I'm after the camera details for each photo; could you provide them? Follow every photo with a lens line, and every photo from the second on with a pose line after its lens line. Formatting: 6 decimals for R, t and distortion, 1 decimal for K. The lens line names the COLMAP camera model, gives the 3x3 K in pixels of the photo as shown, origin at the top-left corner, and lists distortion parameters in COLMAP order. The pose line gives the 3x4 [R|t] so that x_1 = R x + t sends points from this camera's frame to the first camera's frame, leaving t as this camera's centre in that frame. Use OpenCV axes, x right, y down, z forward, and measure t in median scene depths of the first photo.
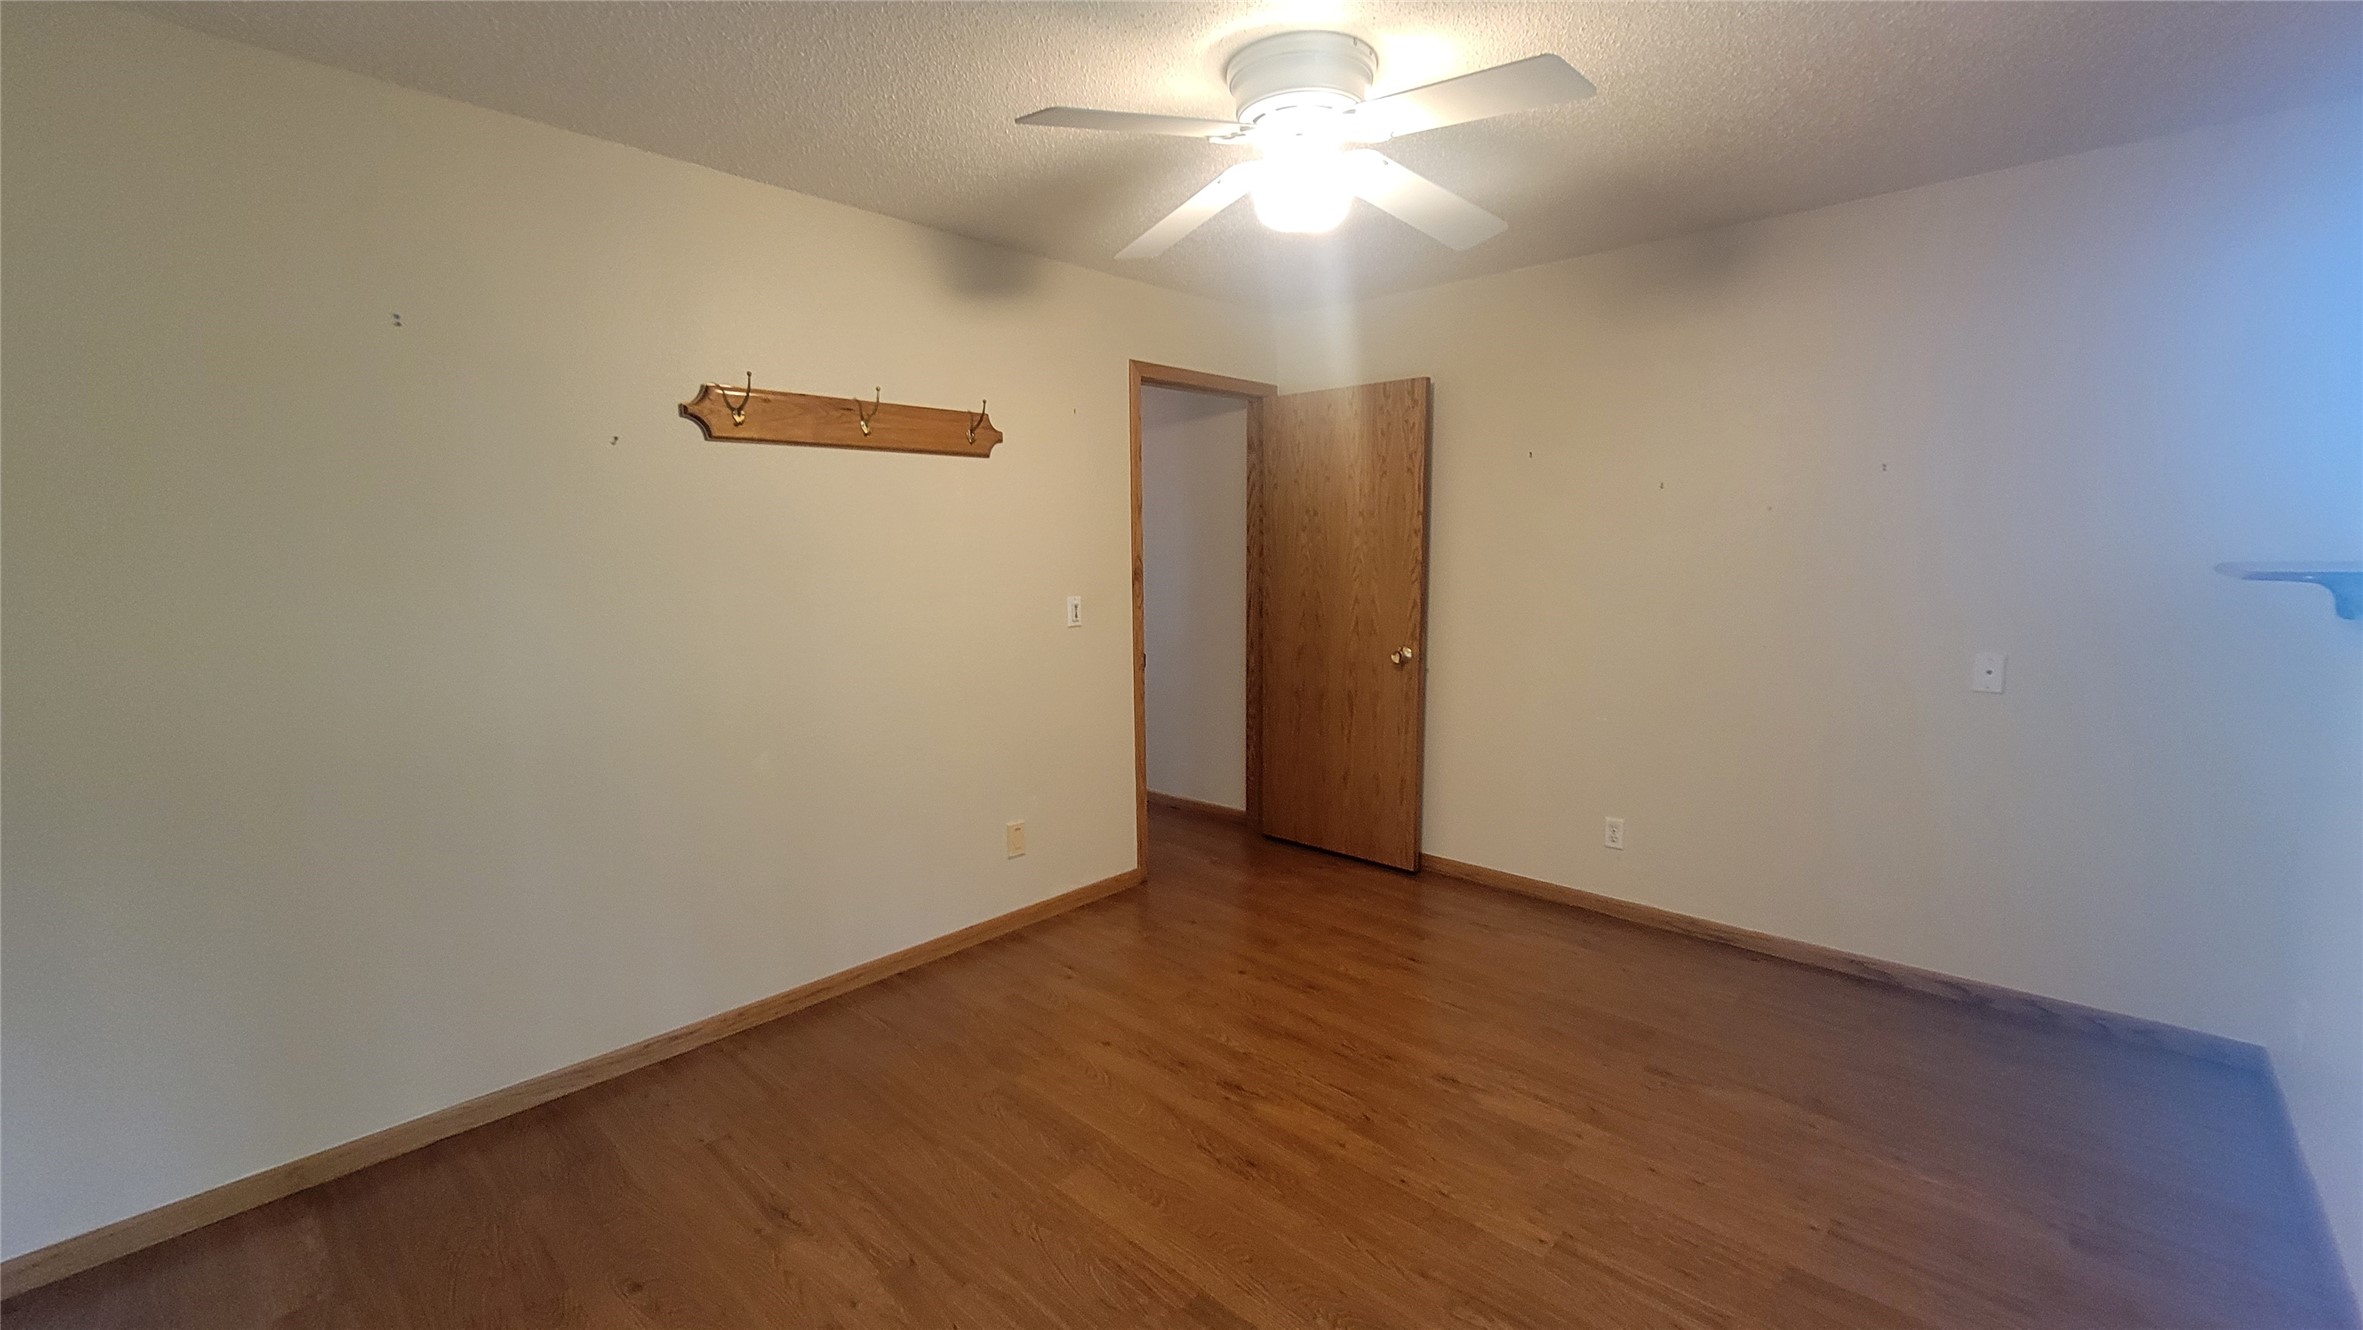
lens RADIAL K [[968.2, 0, 1183.4], [0, 968.2, 662.9], [0, 0, 1]] dist [-0.002170, 0.000774]
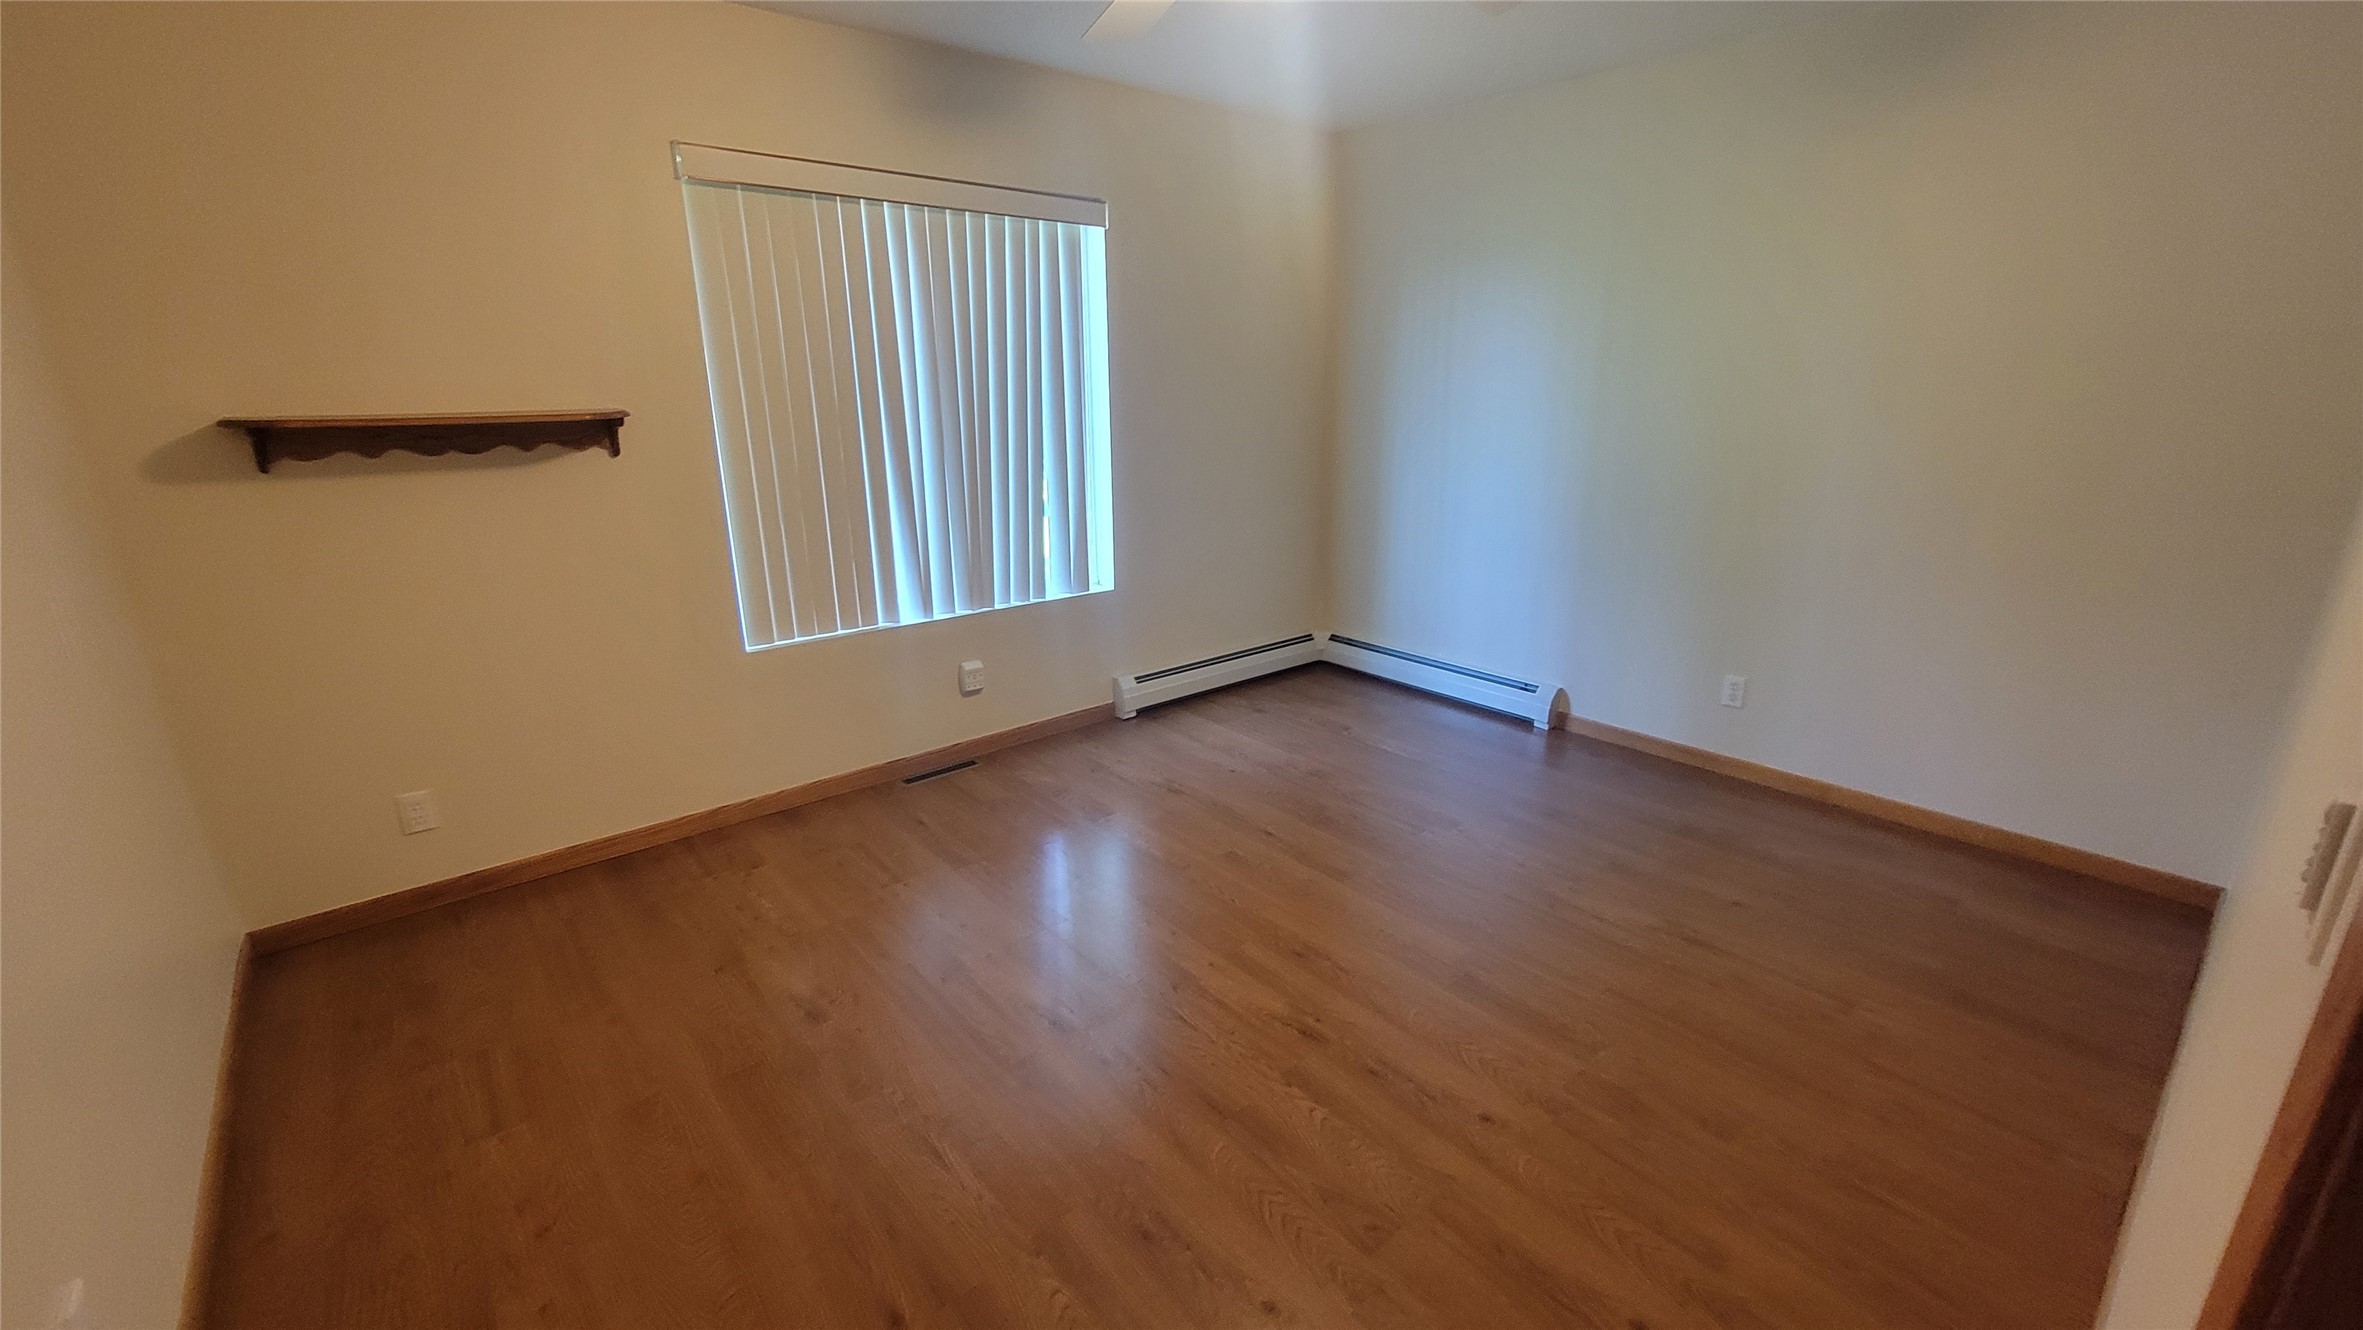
lens RADIAL K [[968.2, 0, 1181.3], [0, 968.2, 670.2], [0, 0, 1]] dist [-0.002170, 0.000774]
pose [[-0.992891, -0.018504, 0.117584, 0.071677], [0.030931, 0.913798, 0.404990, -0.214240], [-0.114942, 0.405748, -0.906729, 1.709876]]
